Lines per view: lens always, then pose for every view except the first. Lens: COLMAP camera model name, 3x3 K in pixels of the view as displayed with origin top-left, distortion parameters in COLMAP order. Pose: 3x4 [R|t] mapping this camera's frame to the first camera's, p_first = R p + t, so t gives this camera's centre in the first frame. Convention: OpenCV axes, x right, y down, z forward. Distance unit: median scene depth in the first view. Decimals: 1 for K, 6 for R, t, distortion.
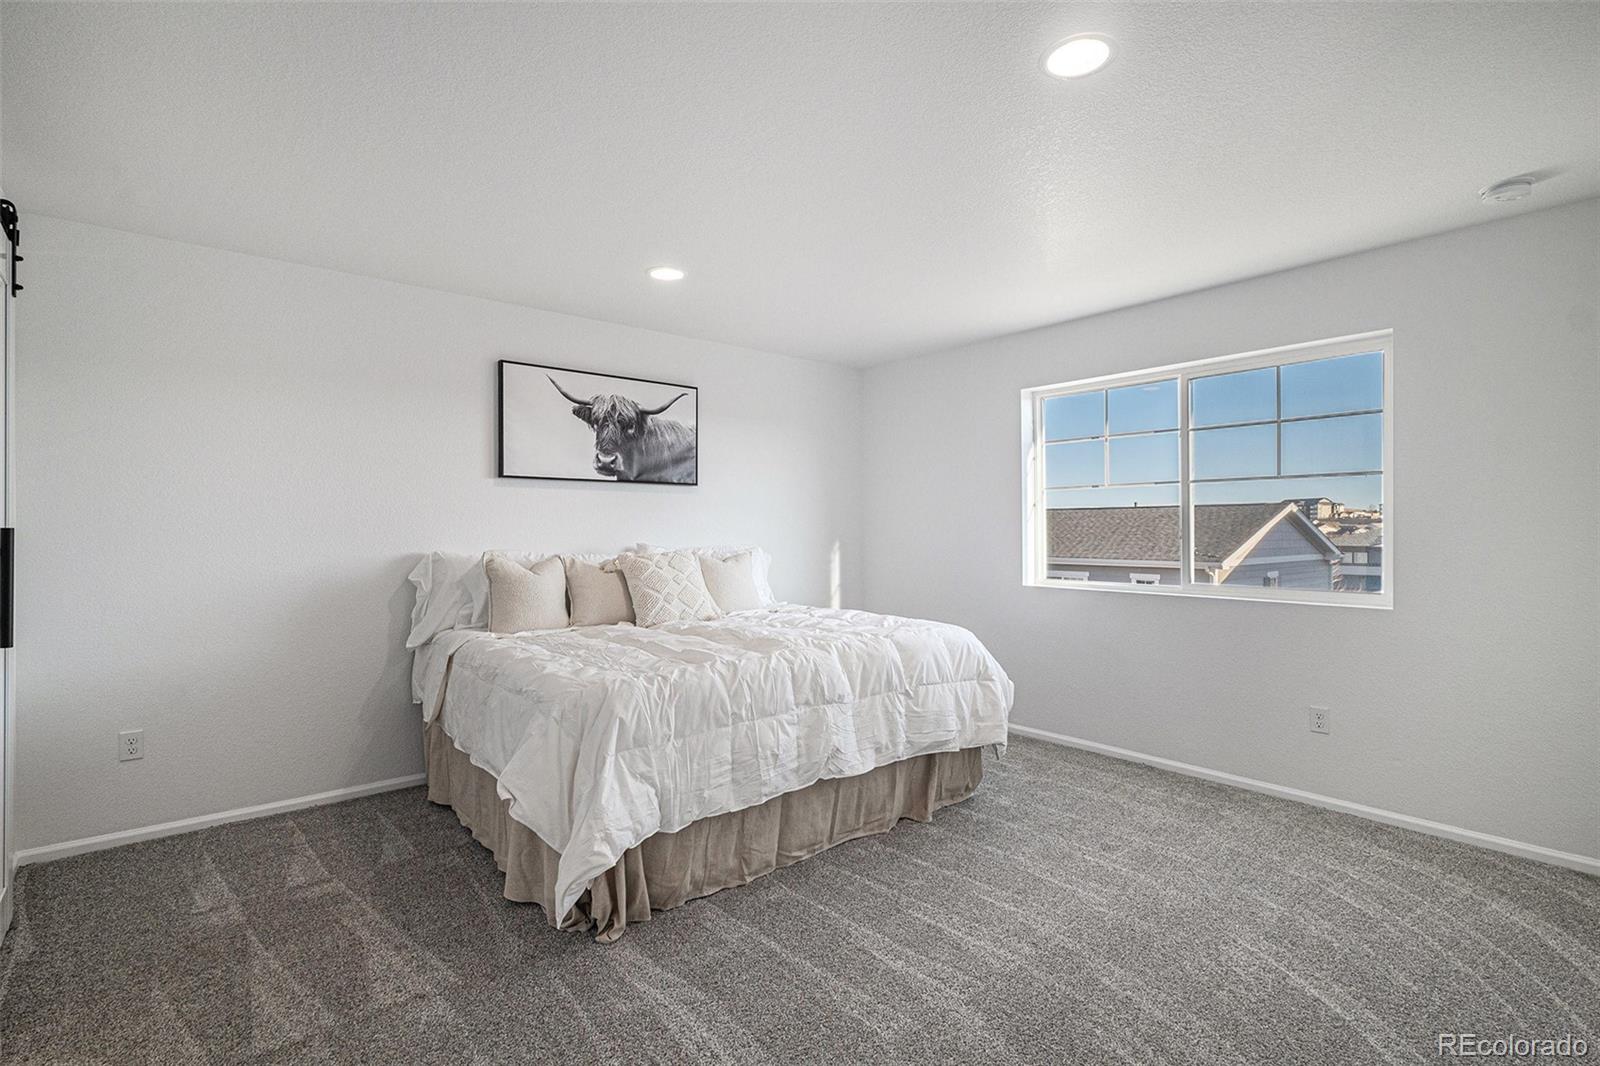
lens RADIAL K [[753.0, 0, 800.3], [0, 753.0, 530.2], [0, 0, 1]] dist [0.002001, 0.001087]
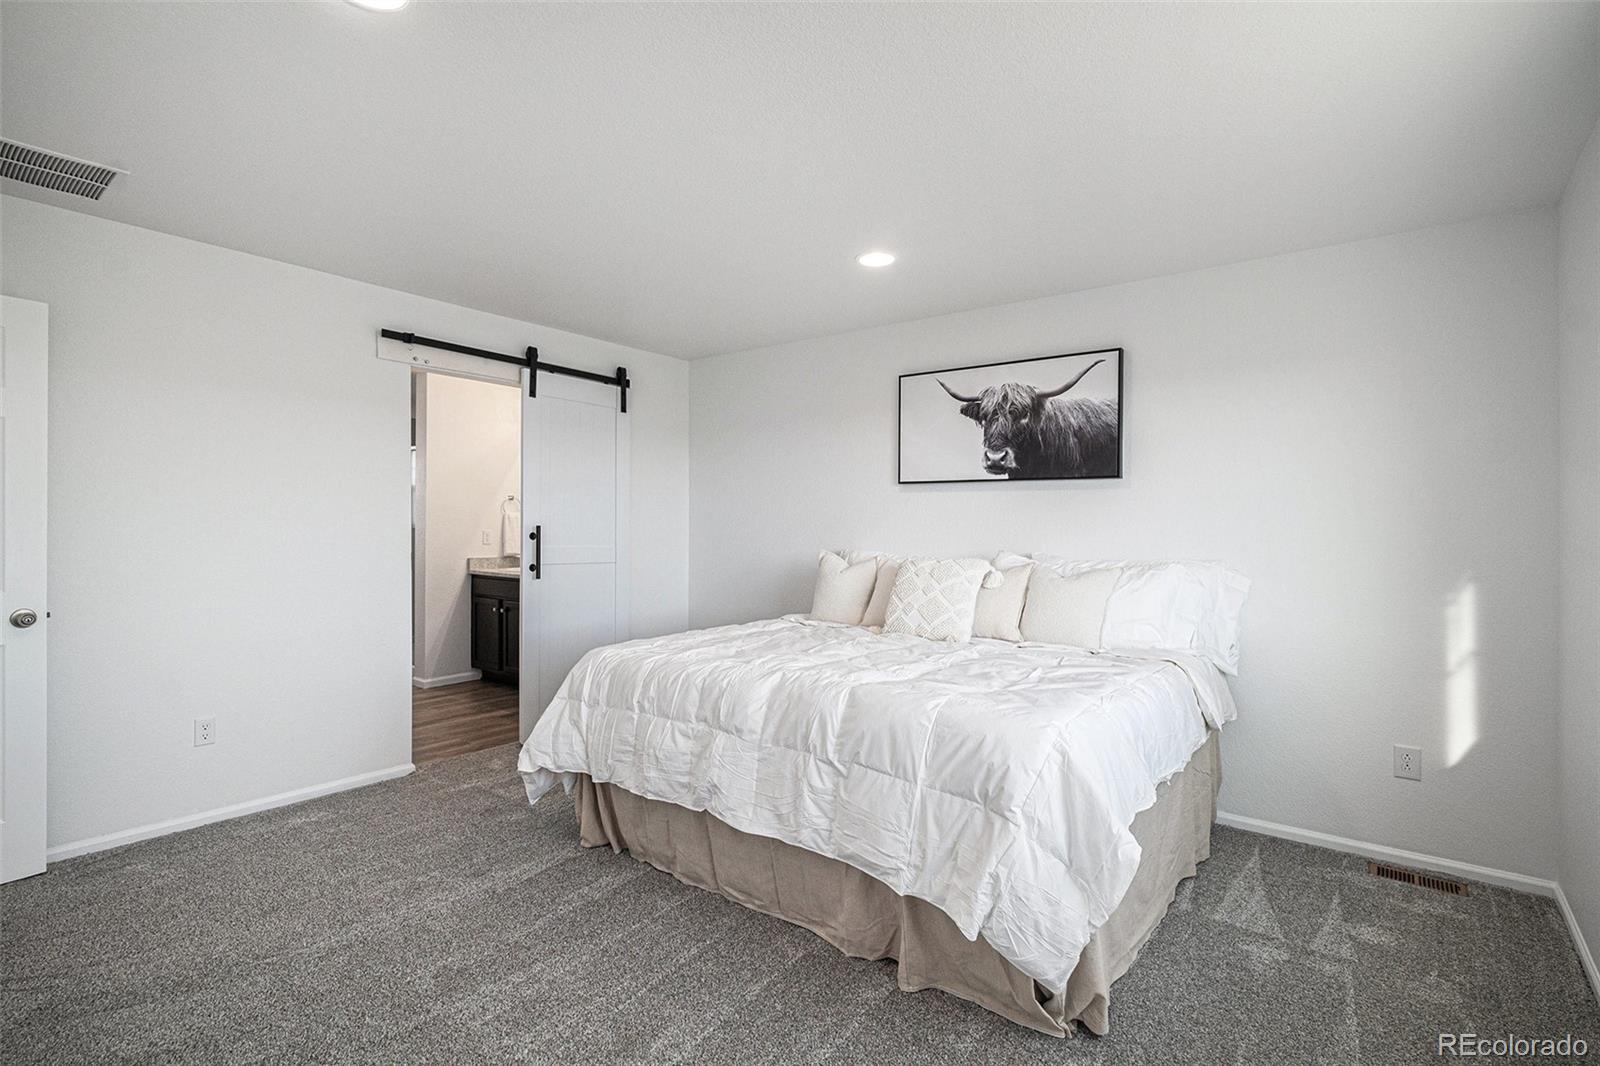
lens RADIAL K [[753.0, 0, 796.8], [0, 753.0, 530.3], [0, 0, 1]] dist [0.002001, 0.001087]
pose [[0.222936, 0.009752, -0.974784, 0.577257], [-0.018384, 0.999814, 0.005798, -0.005622], [0.974660, 0.016628, 0.223074, 0.564342]]
